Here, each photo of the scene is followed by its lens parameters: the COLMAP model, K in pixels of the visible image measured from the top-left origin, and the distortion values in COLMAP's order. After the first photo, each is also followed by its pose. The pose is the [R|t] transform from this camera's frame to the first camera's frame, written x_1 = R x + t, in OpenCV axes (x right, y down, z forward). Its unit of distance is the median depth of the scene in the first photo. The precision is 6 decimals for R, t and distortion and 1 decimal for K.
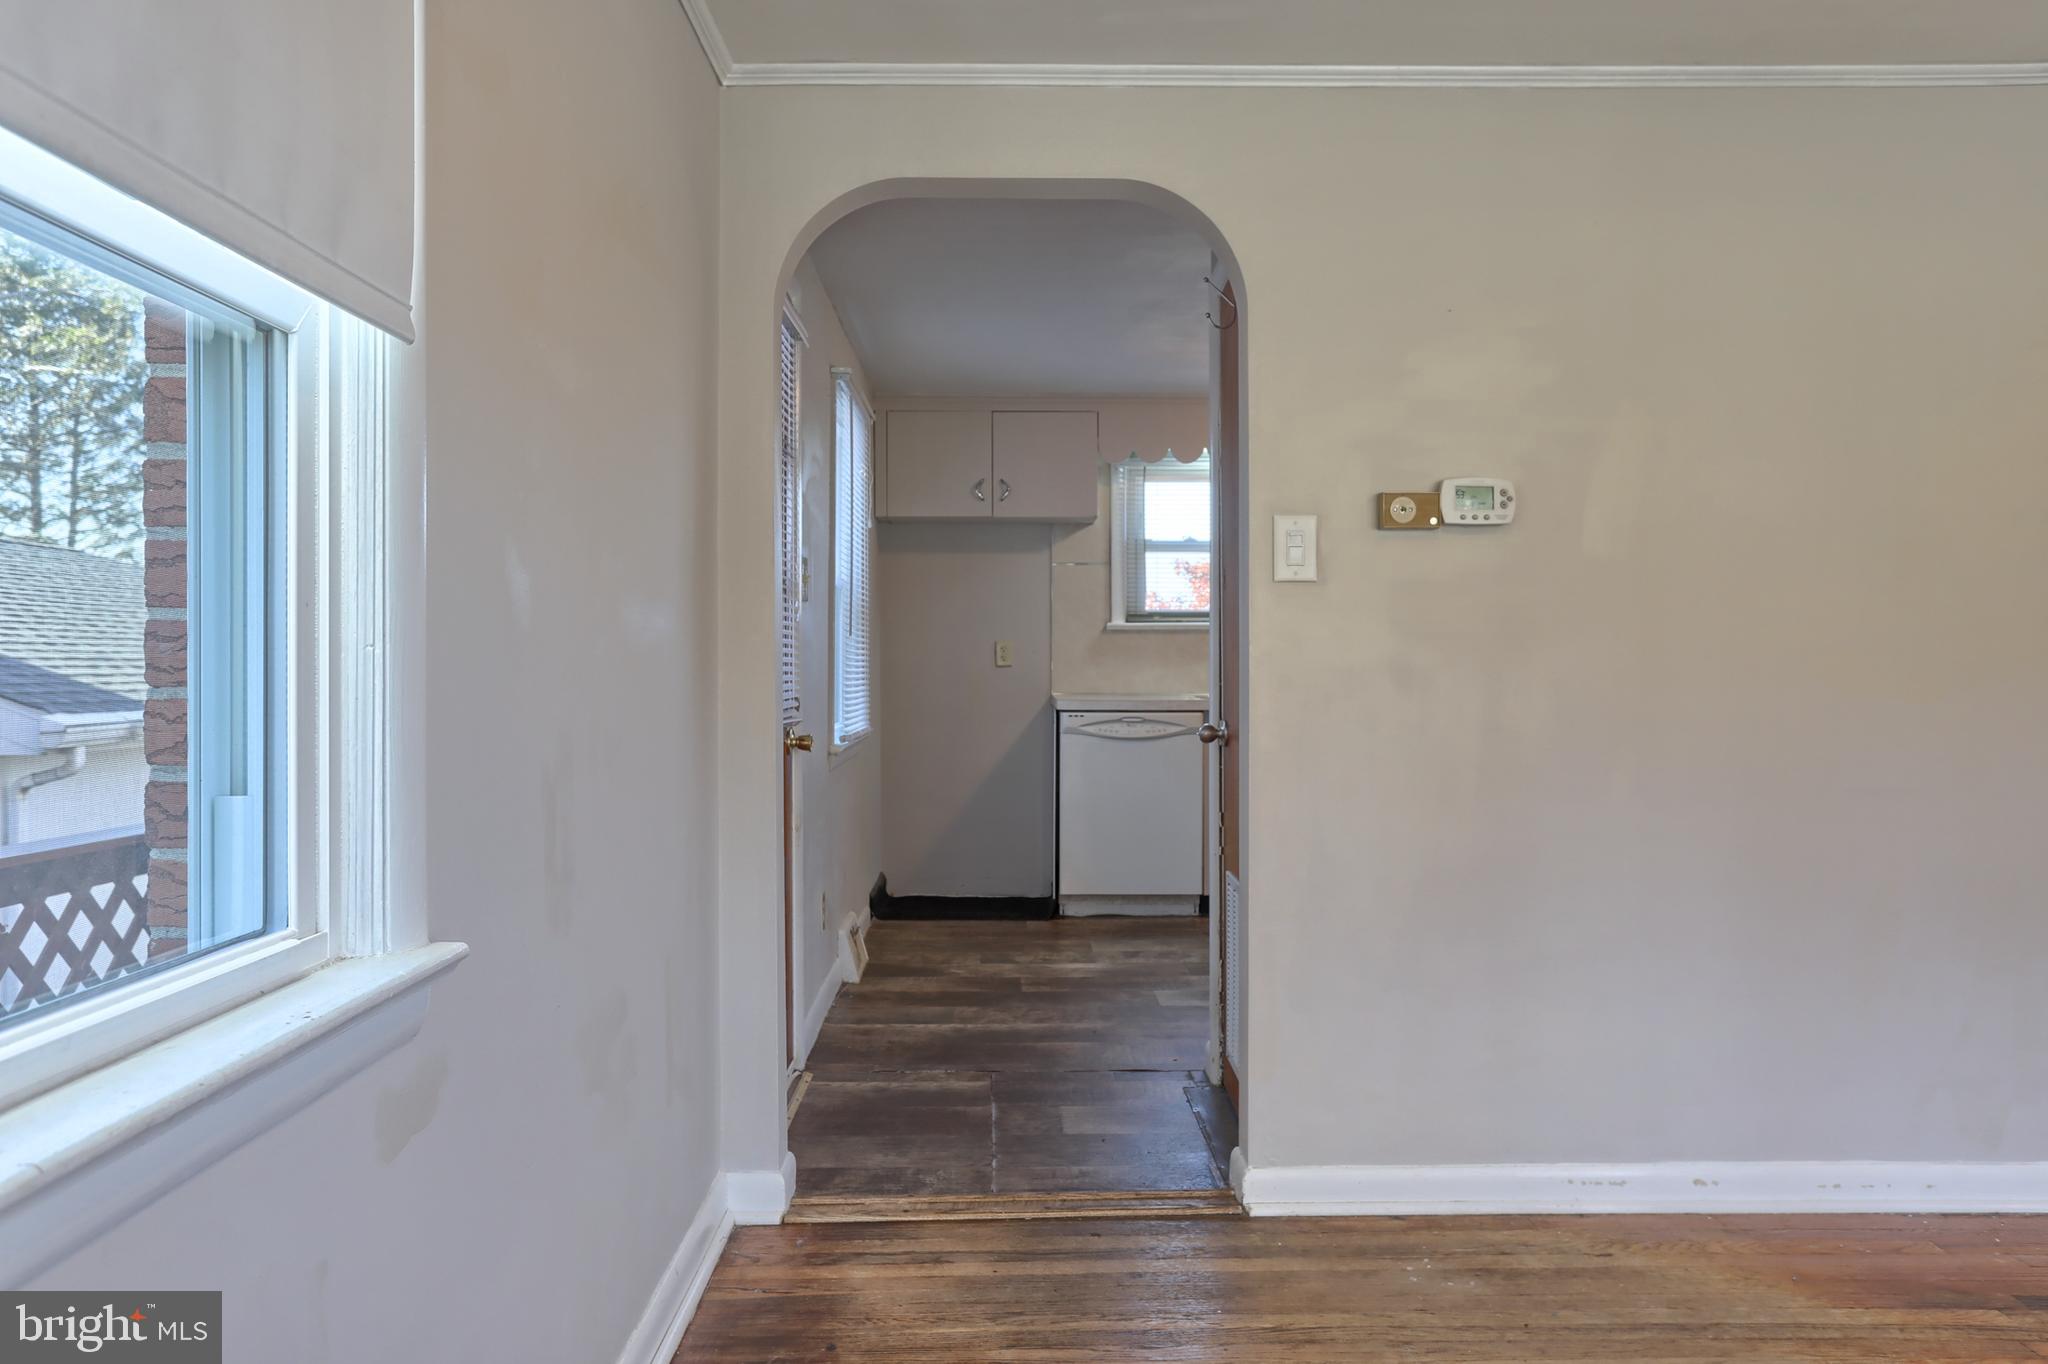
lens RADIAL K [[1512.5, 0, 1064.3], [0, 1512.5, 668.0], [0, 0, 1]] dist [0.010892, 0.014717]
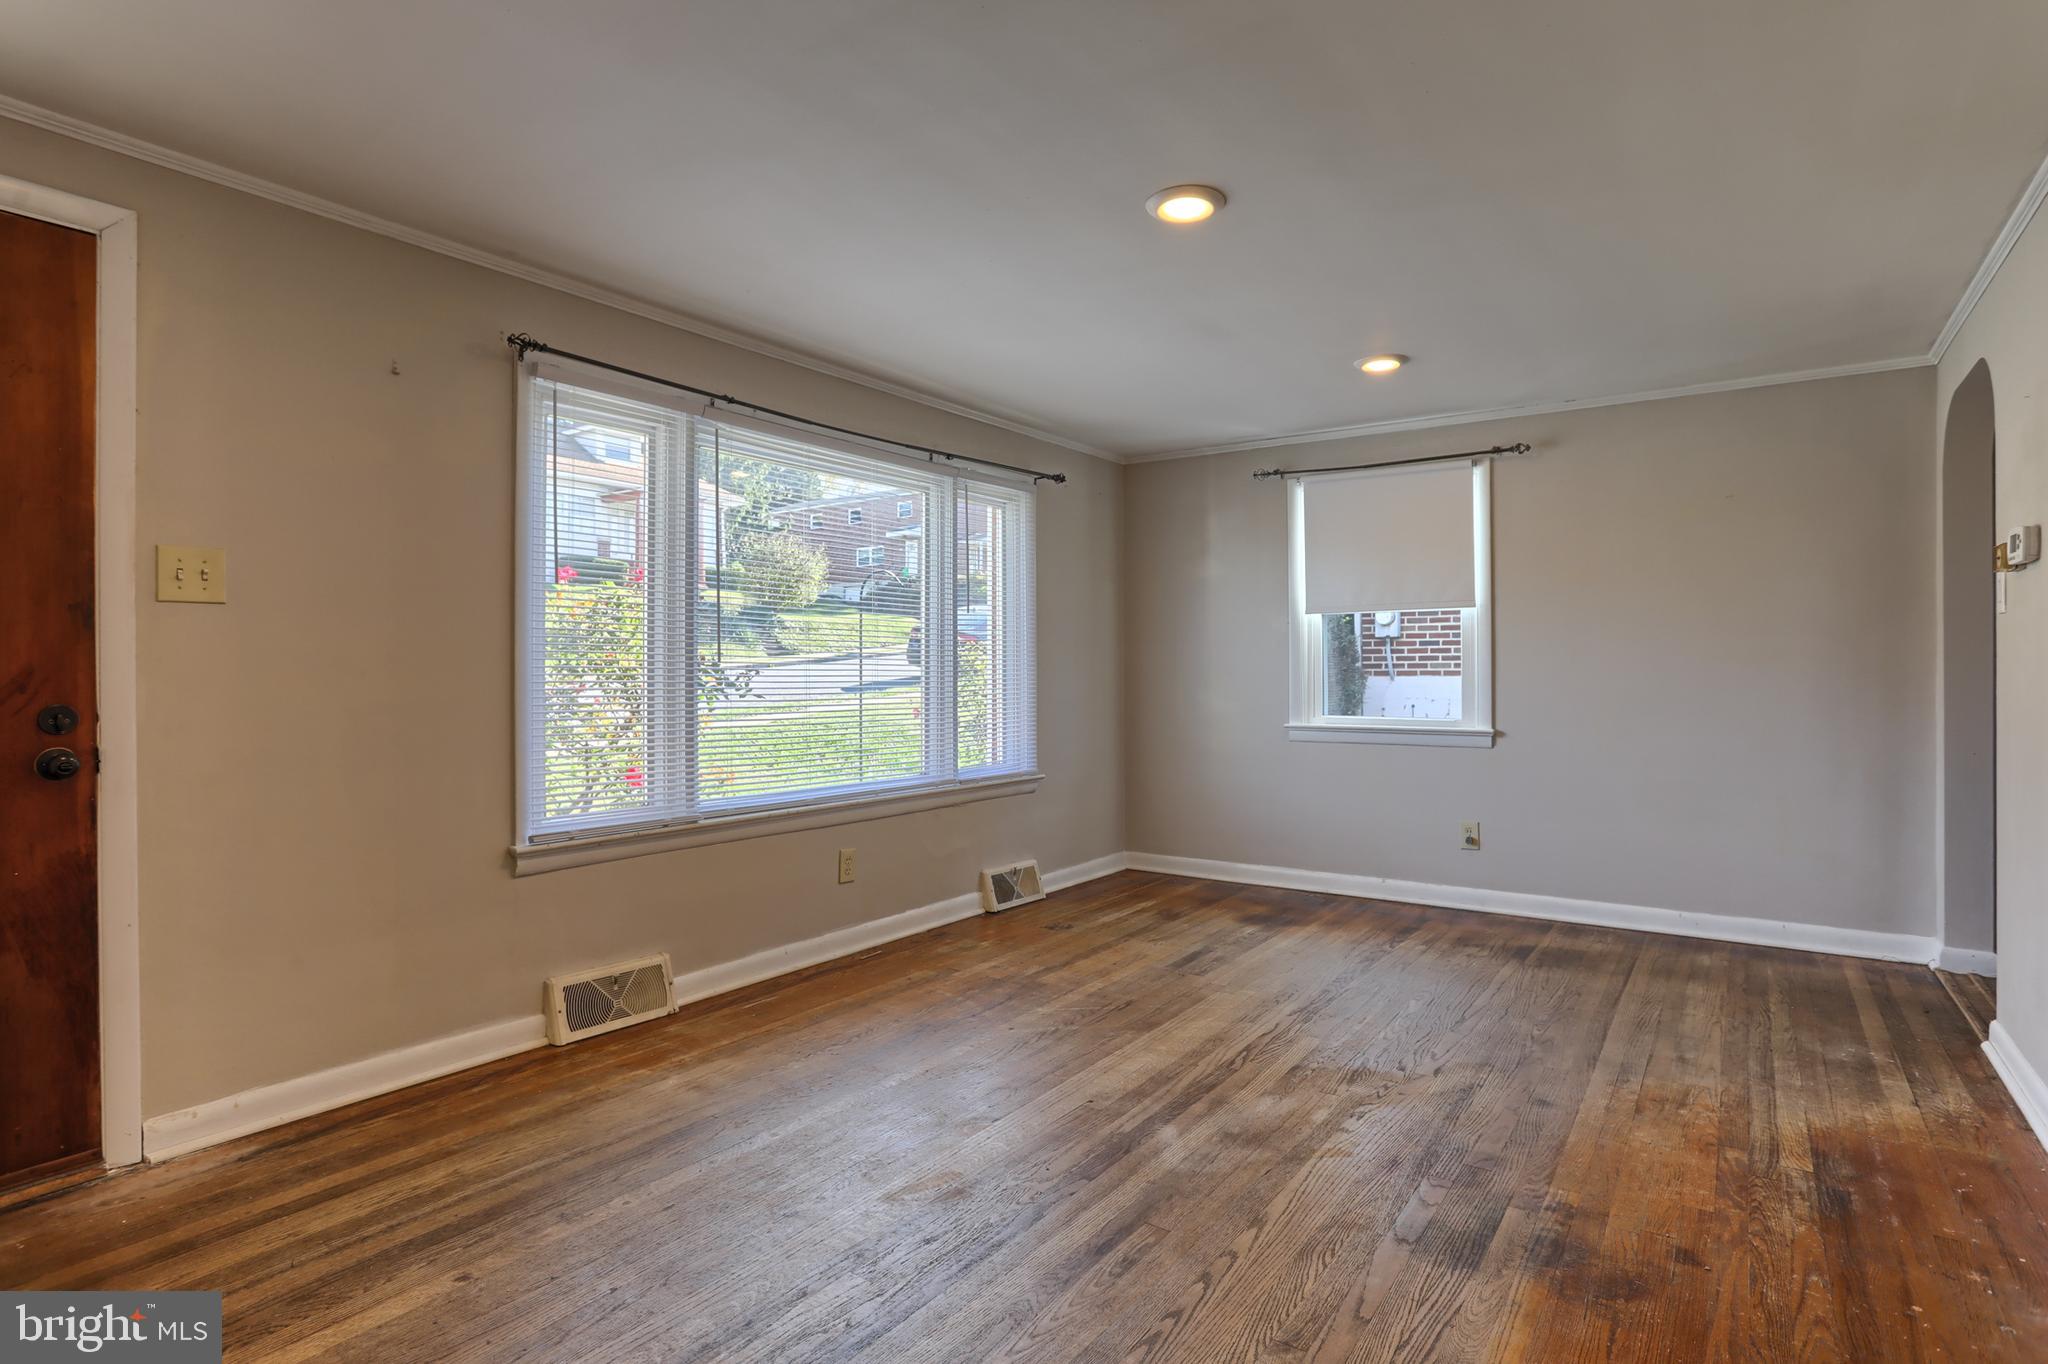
lens RADIAL K [[1054.6, 0, 1035.4], [0, 1054.6, 647.9], [0, 0, 1]] dist [-0.039186, 0.013417]
pose [[-0.587747, -0.016577, -0.808875, 1.548942], [0.000879, 0.999776, -0.021128, -0.003727], [0.809045, -0.013129, -0.587601, 0.895146]]
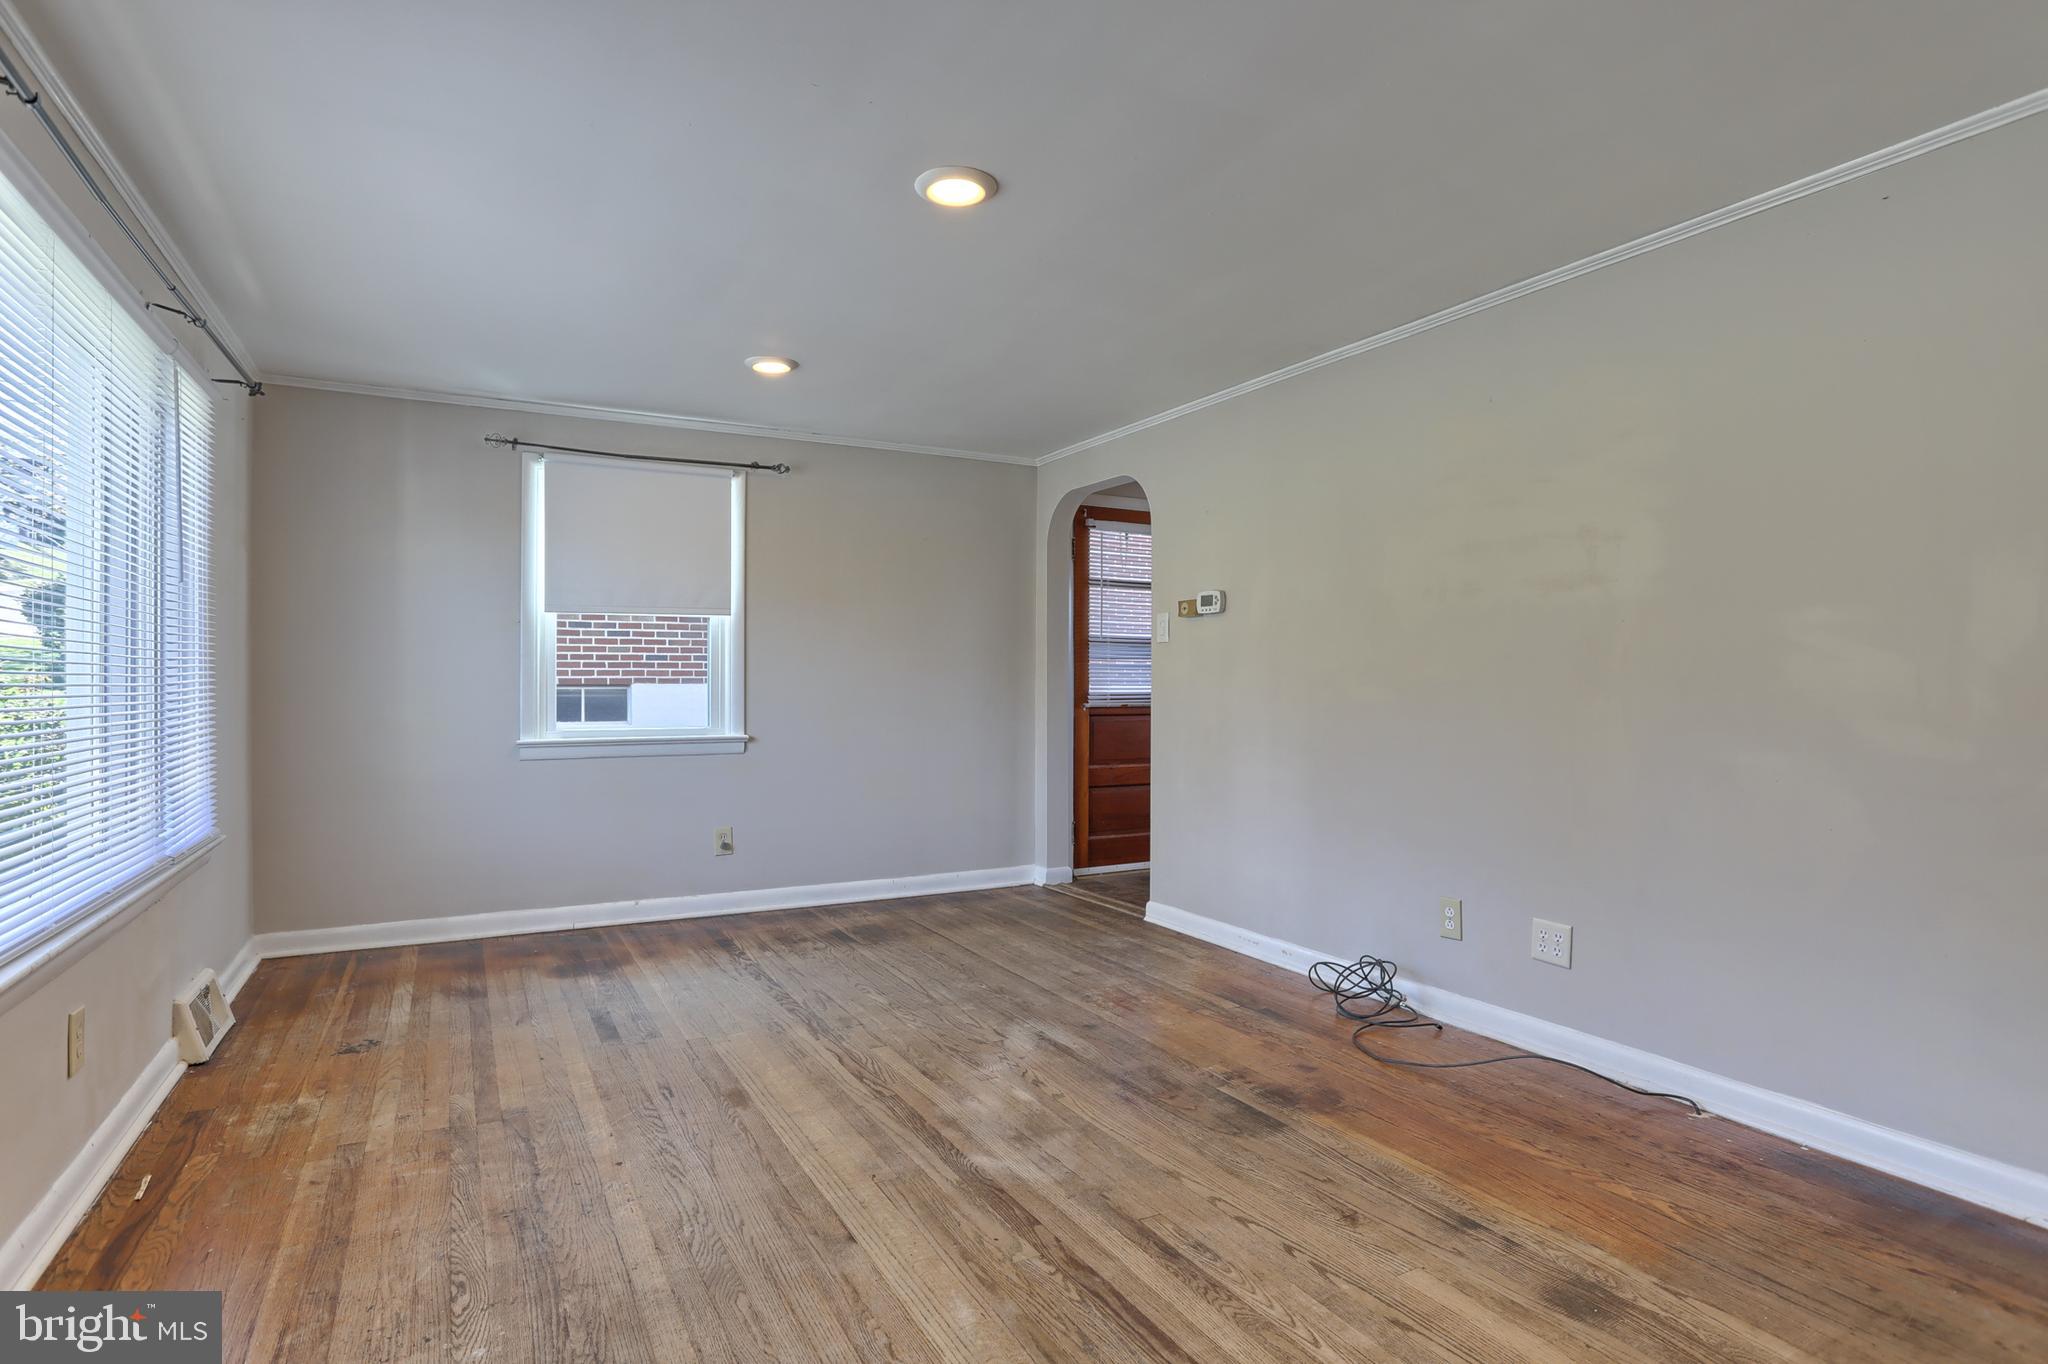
lens RADIAL K [[1059.0, 0, 1048.9], [0, 1059.0, 679.1], [0, 0, 1]] dist [-0.060536, 0.024942]
pose [[0.481121, 0.001285, -0.876654, 1.527557], [-0.002643, 0.999997, 0.000016, -0.002368], [0.876650, 0.002309, 0.481122, 0.114395]]
